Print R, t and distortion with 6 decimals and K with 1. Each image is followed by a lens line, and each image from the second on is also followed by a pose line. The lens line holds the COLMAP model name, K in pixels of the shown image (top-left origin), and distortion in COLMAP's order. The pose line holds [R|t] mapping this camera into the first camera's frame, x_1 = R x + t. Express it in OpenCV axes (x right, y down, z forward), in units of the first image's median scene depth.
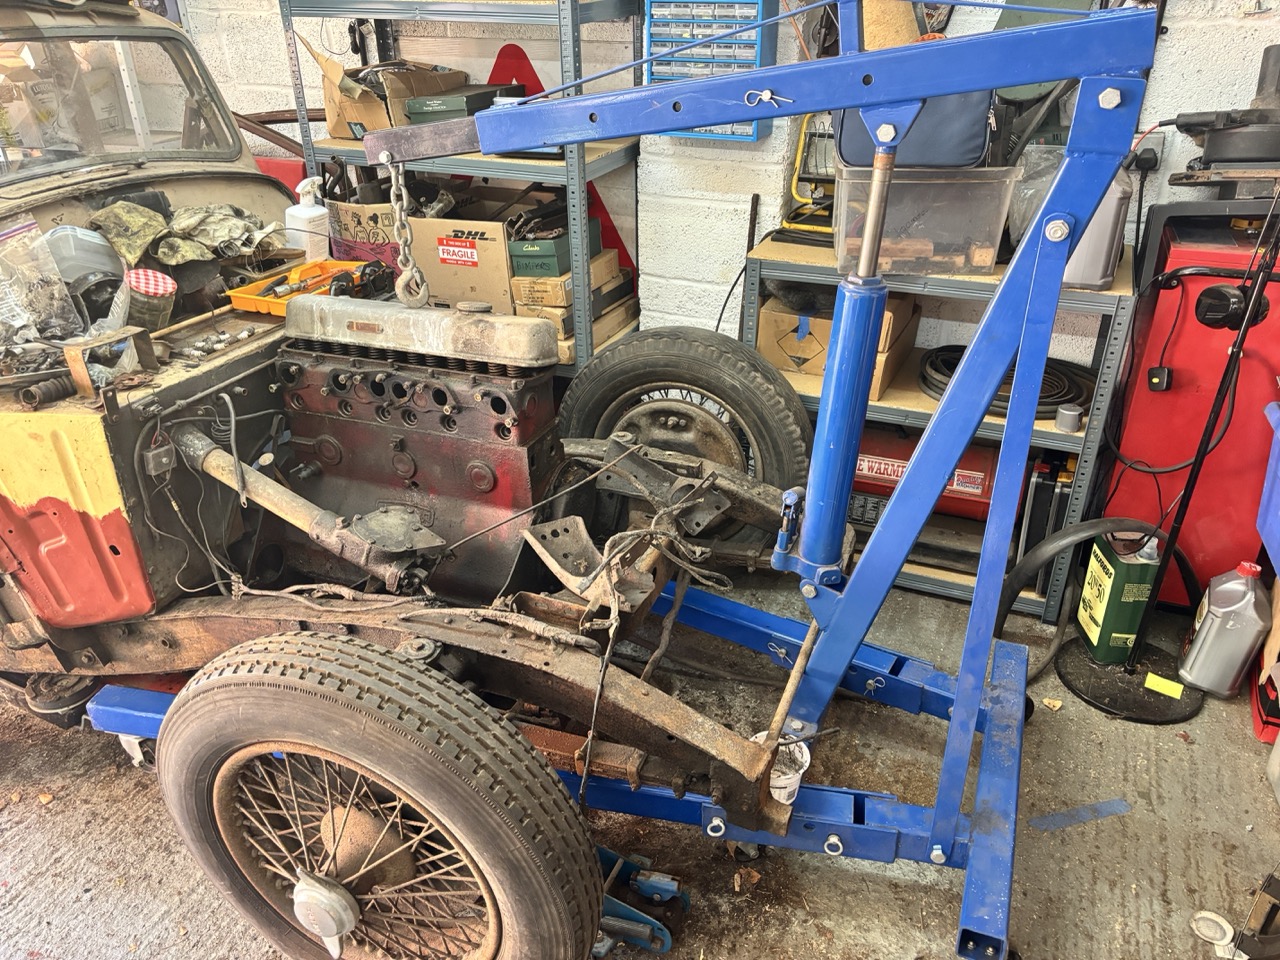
lens RADIAL K [[976.0, 0, 631.3], [0, 976.0, 471.8], [0, 0, 1]] dist [0.028474, -0.034837]
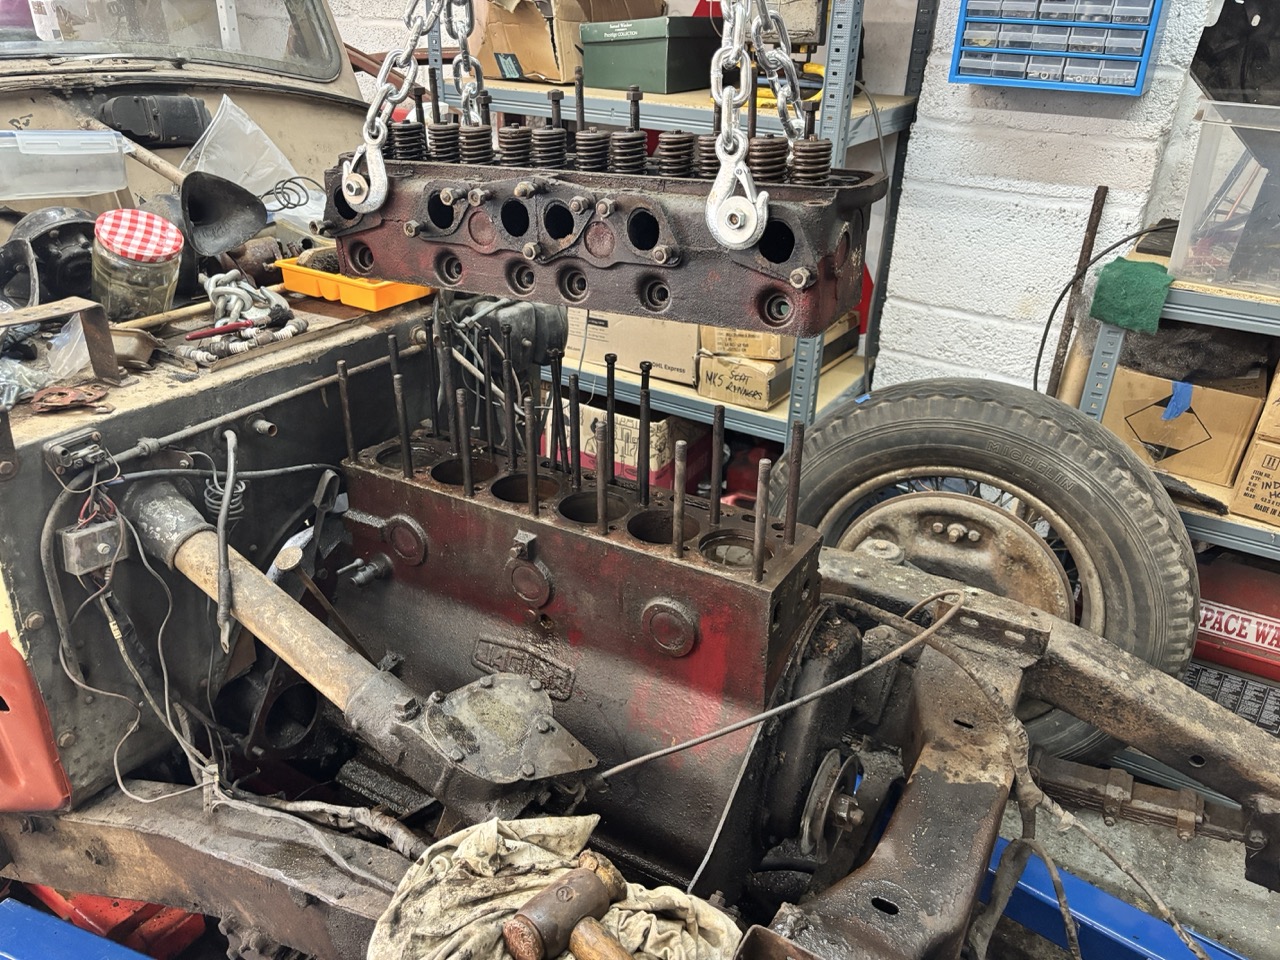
lens RADIAL K [[976.0, 0, 644.7], [0, 976.0, 475.4], [0, 0, 1]] dist [0.028474, -0.034837]
pose [[0.990845, 0.098310, -0.092525, -0.118235], [-0.101293, 0.994460, -0.028106, -0.058728], [0.089249, 0.037221, 0.995314, 0.430966]]
